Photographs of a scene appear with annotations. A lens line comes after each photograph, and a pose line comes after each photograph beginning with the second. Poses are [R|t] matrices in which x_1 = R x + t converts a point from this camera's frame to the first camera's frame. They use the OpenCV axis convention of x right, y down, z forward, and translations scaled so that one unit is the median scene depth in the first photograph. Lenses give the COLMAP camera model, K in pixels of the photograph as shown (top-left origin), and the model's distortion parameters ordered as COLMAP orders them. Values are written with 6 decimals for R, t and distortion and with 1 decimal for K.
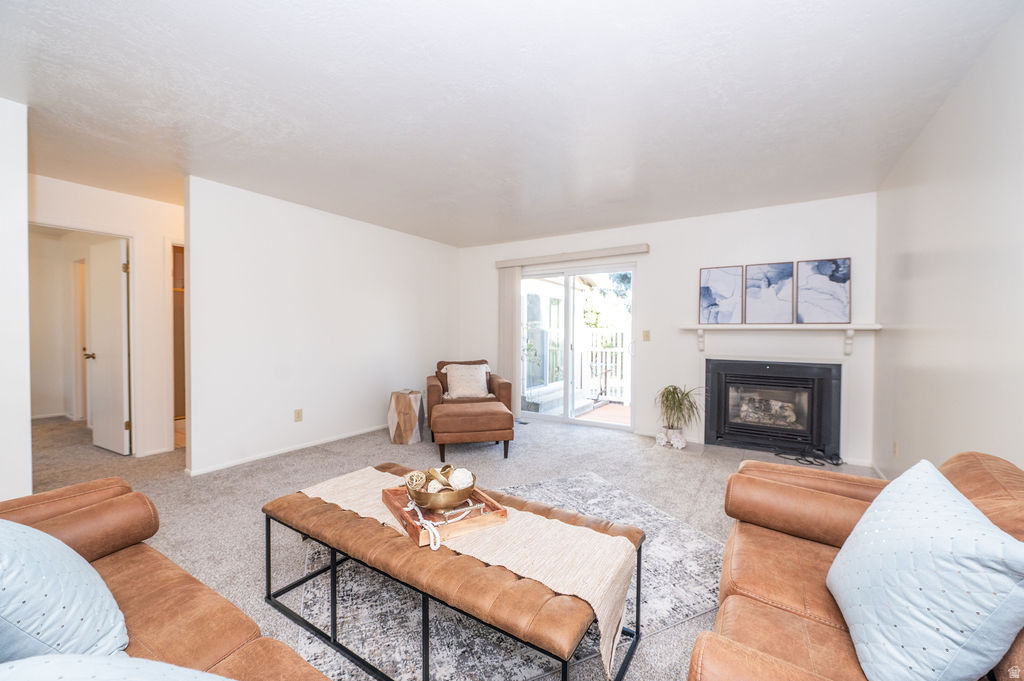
lens RADIAL K [[407.6, 0, 509.4], [0, 407.6, 337.2], [0, 0, 1]] dist [-0.011047, -0.000274]
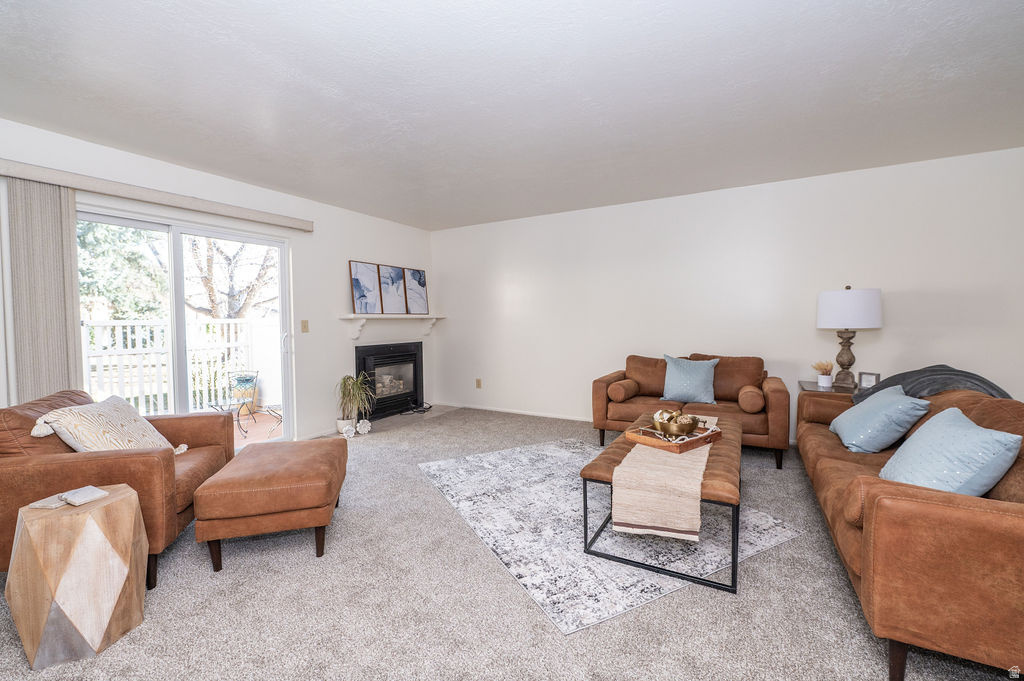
lens RADIAL K [[412.2, 0, 519.1], [0, 412.2, 336.2], [0, 0, 1]] dist [-0.007486, -0.000363]
pose [[-0.058811, -0.041129, 0.997421, -0.685697], [0.031124, 0.998590, 0.043013, -0.007699], [-0.997784, 0.033574, -0.057448, 0.708989]]
